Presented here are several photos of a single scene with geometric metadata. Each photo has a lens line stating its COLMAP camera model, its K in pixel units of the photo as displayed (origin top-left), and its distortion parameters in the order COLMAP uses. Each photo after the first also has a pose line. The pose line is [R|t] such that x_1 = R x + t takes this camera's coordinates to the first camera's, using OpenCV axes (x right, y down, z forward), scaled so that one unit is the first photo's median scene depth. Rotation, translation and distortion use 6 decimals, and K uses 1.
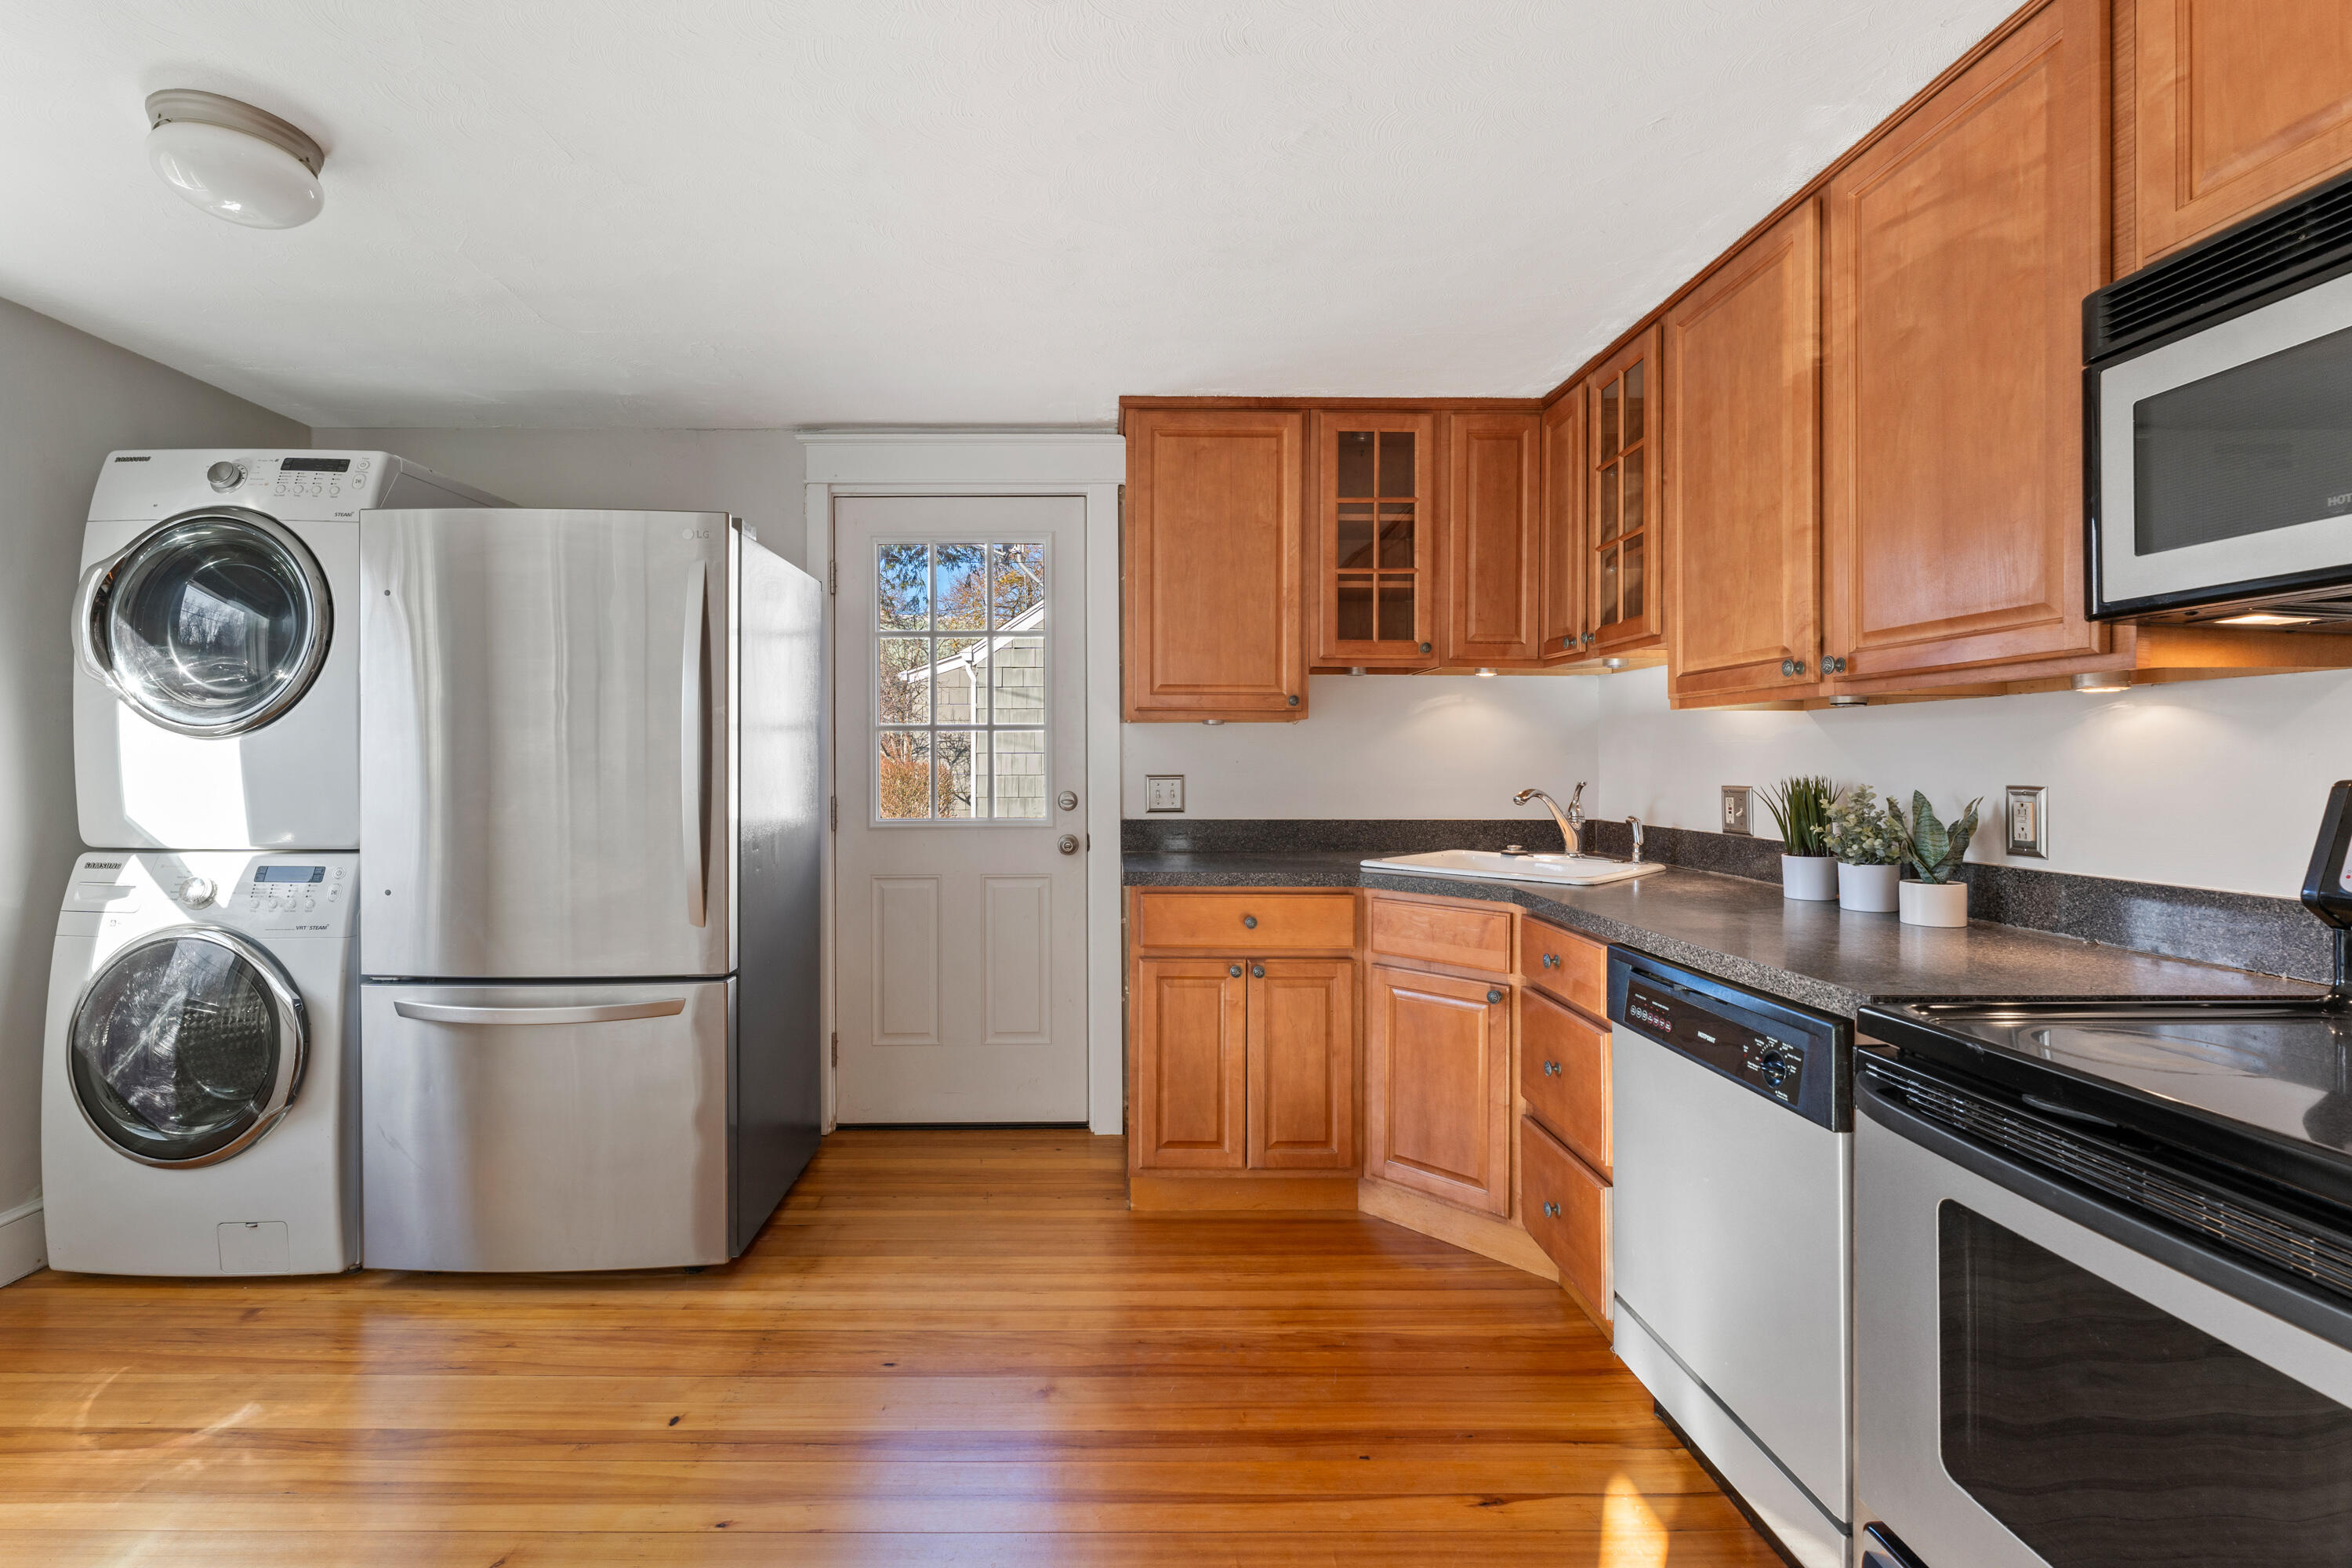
lens RADIAL K [[1043.6, 0, 1114.2], [0, 1043.6, 758.1], [0, 0, 1]] dist [-0.000459, -0.000560]
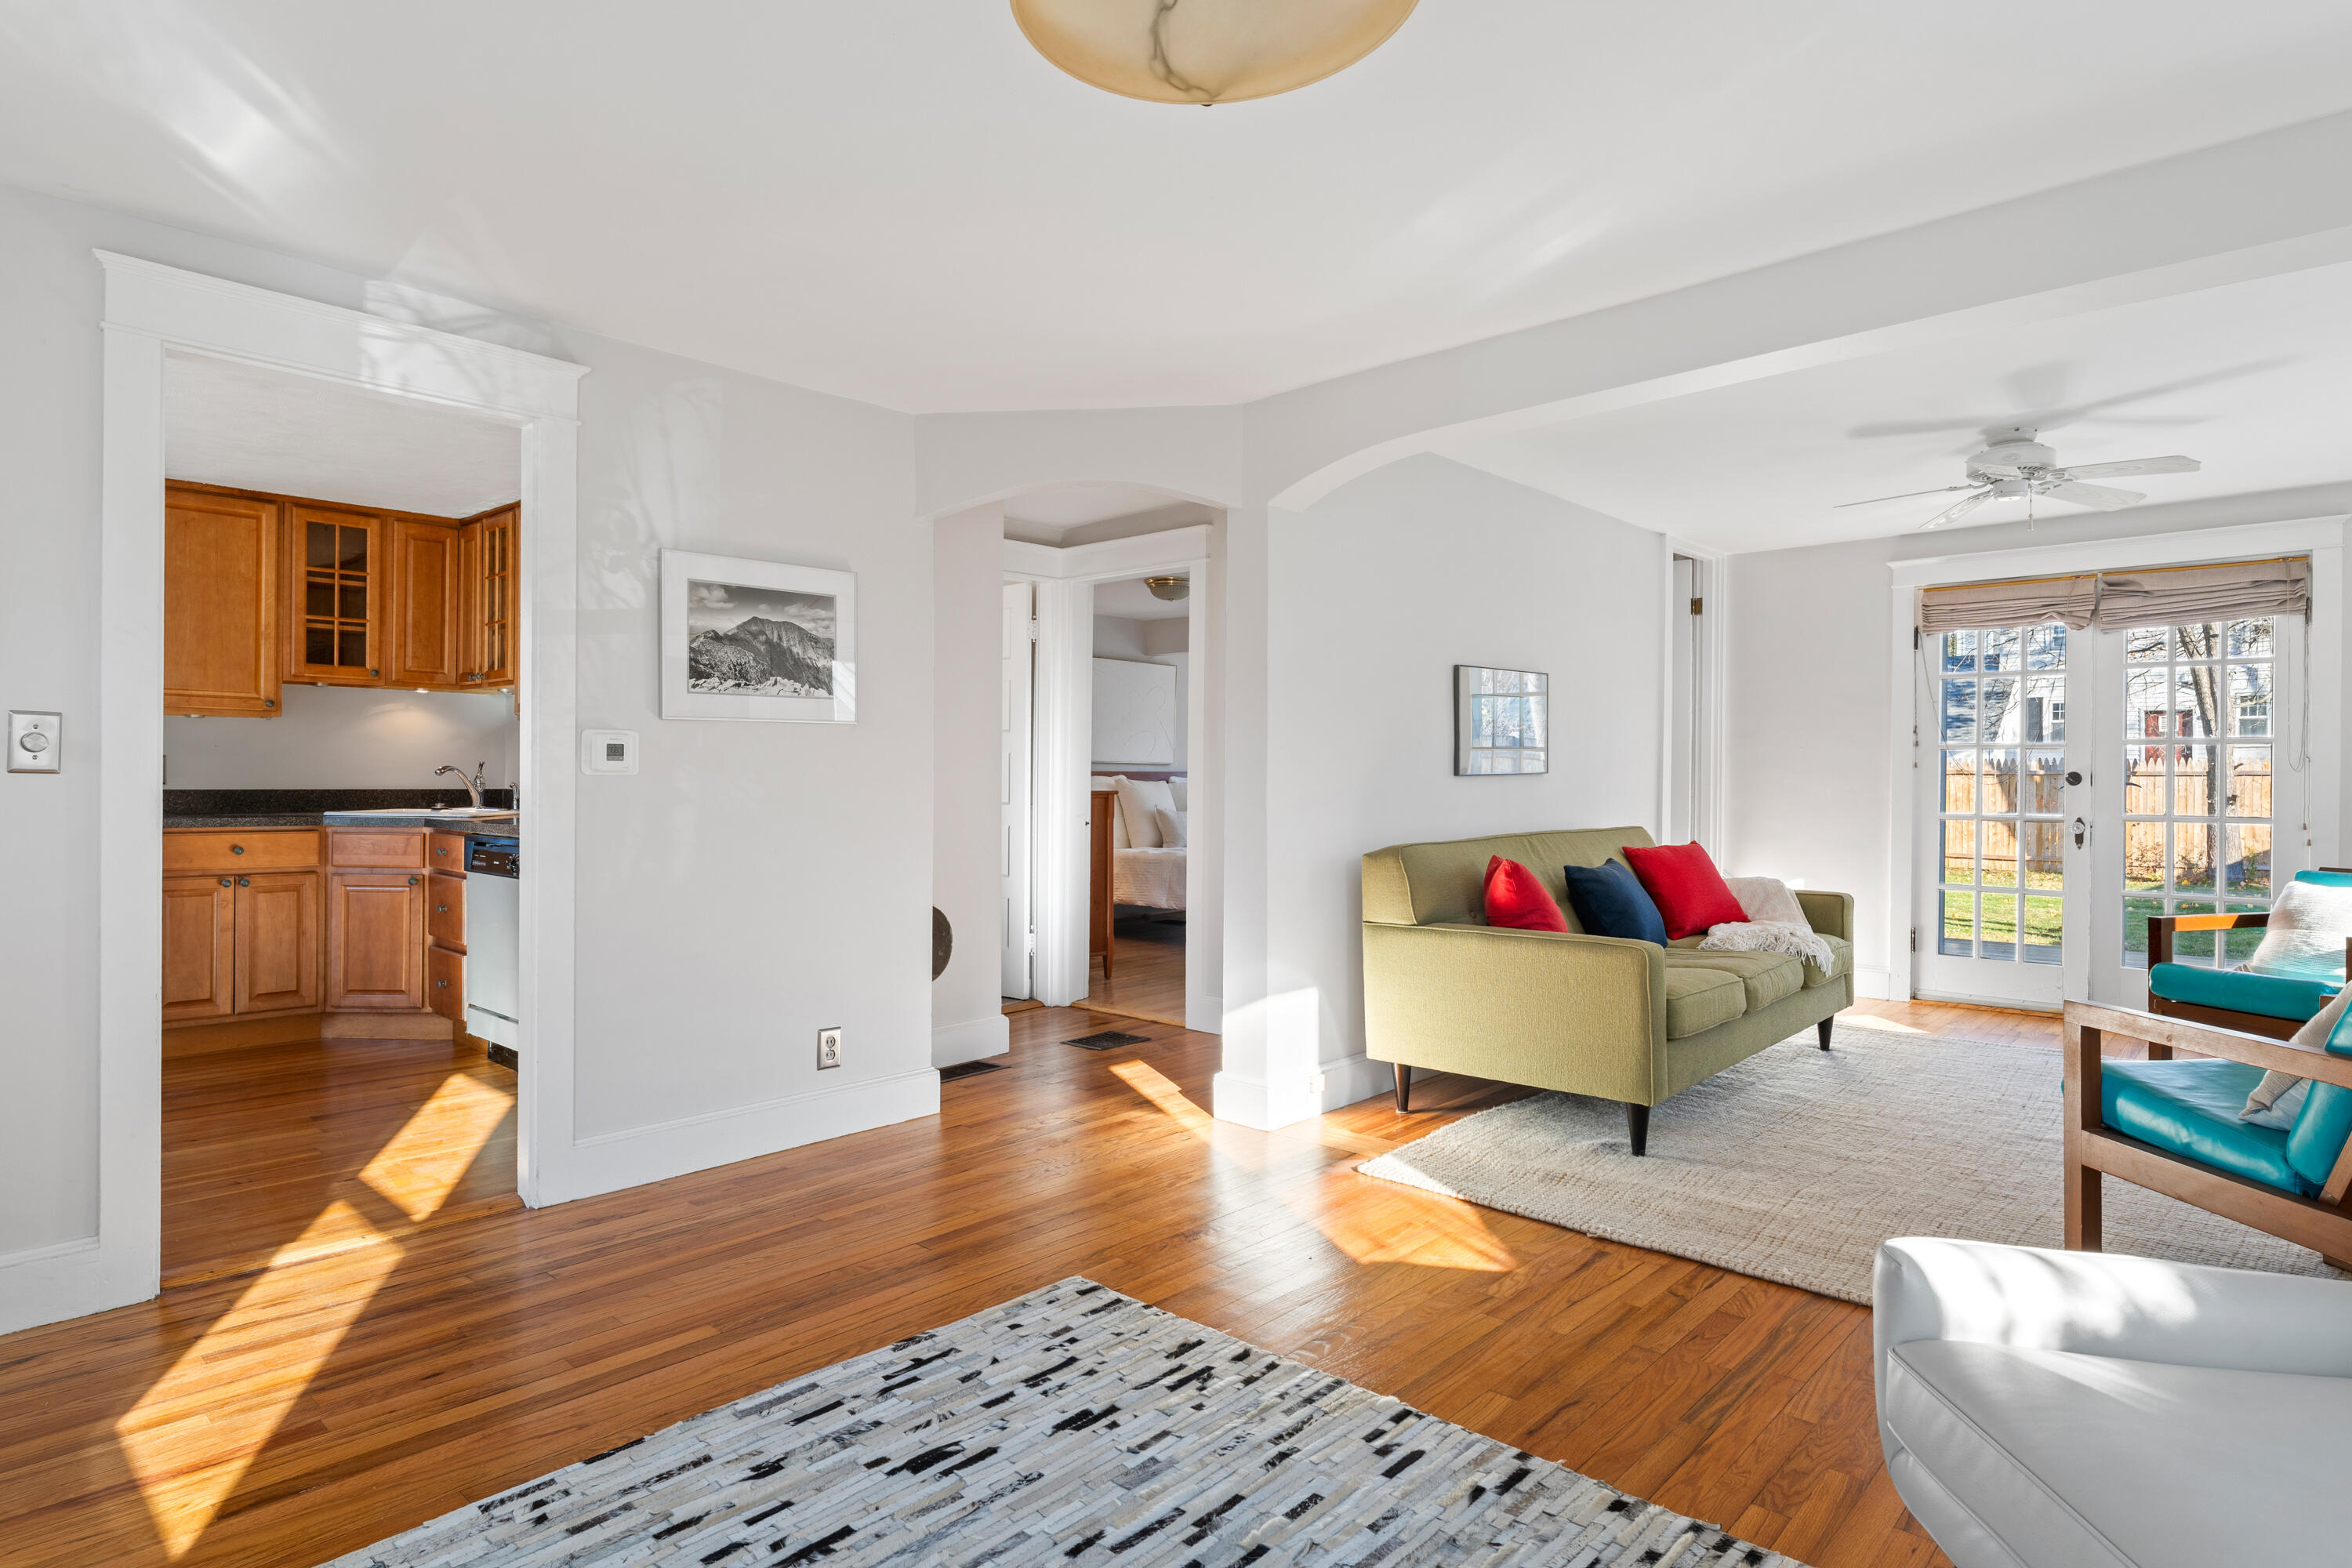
lens RADIAL K [[1288.0, 0, 1176.0], [0, 1288.0, 784.0], [0, 0, 1]] dist [-0.001459, 0.000011]
pose [[0.685931, 0.000678, 0.727666, -0.297885], [-0.008025, 0.999946, 0.006633, 0.038101], [-0.727622, -0.010389, 0.685900, -1.280505]]
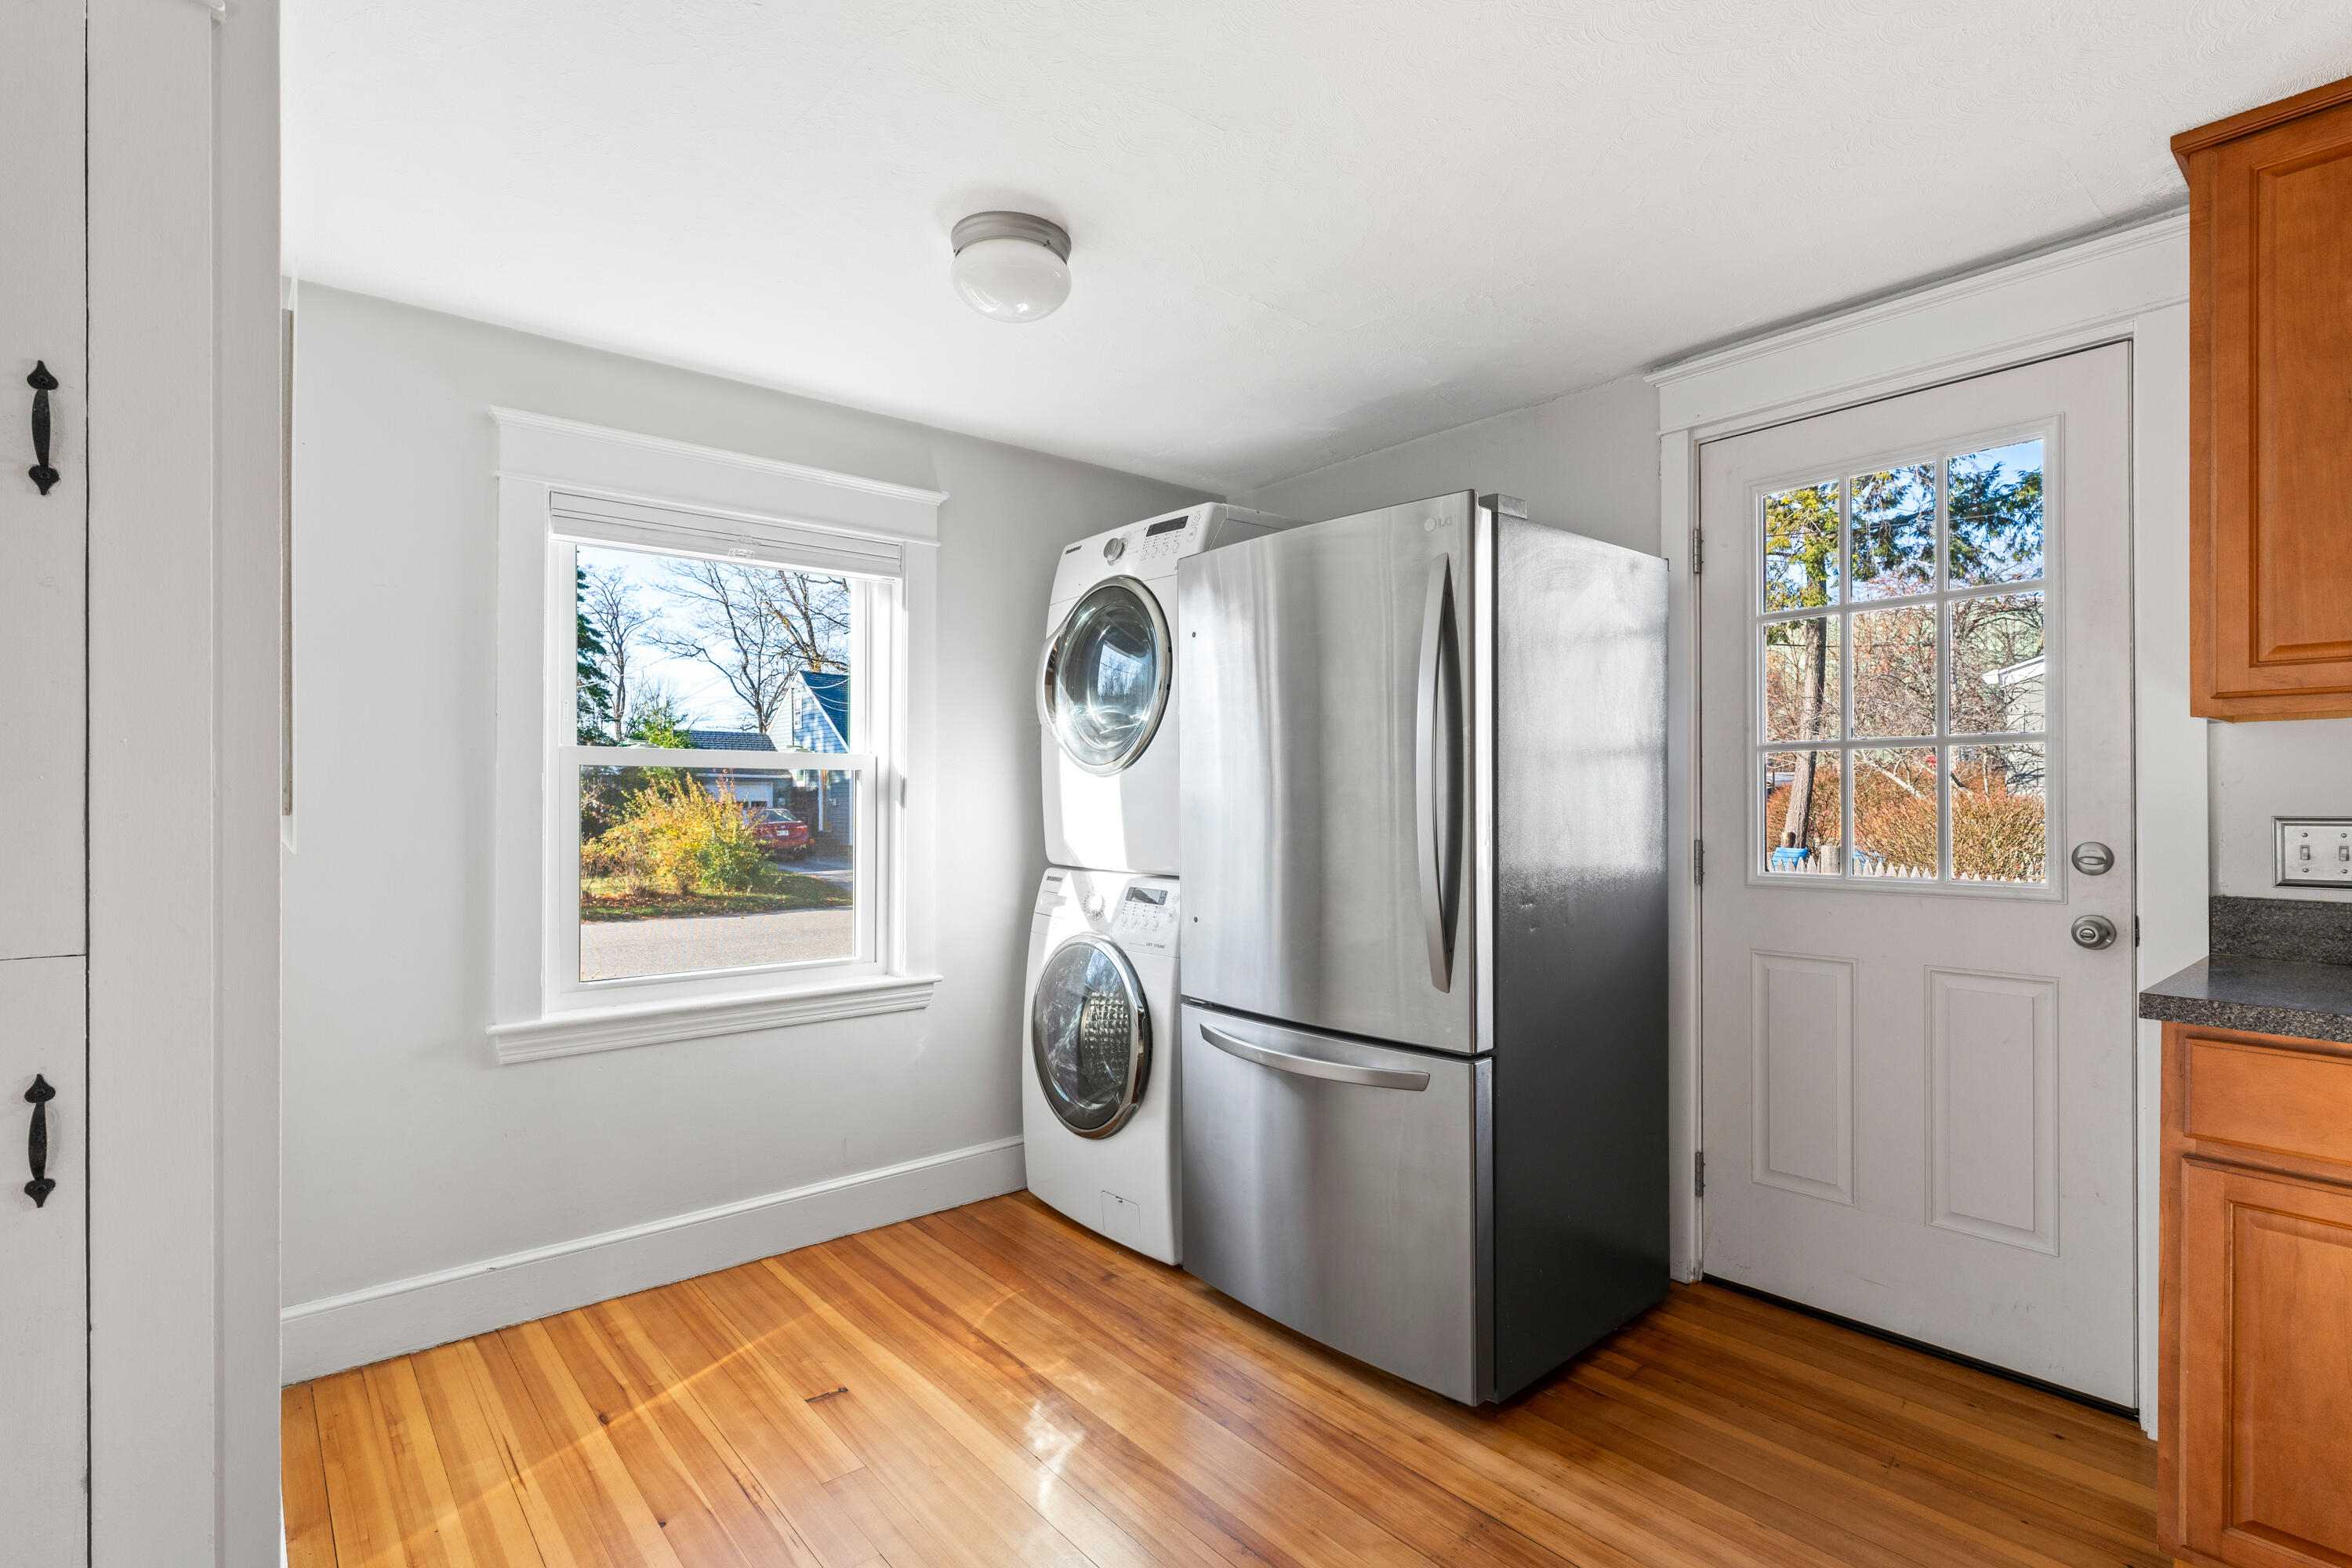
lens RADIAL K [[1112.1, 0, 1174.7], [0, 1112.1, 794.3], [0, 0, 1]] dist [-0.001092, -0.000648]
pose [[0.639052, -0.002693, -0.769159, 0.131223], [0.005102, 0.999987, 0.000737, 0.001390], [0.769147, -0.004395, 0.639057, 0.229251]]
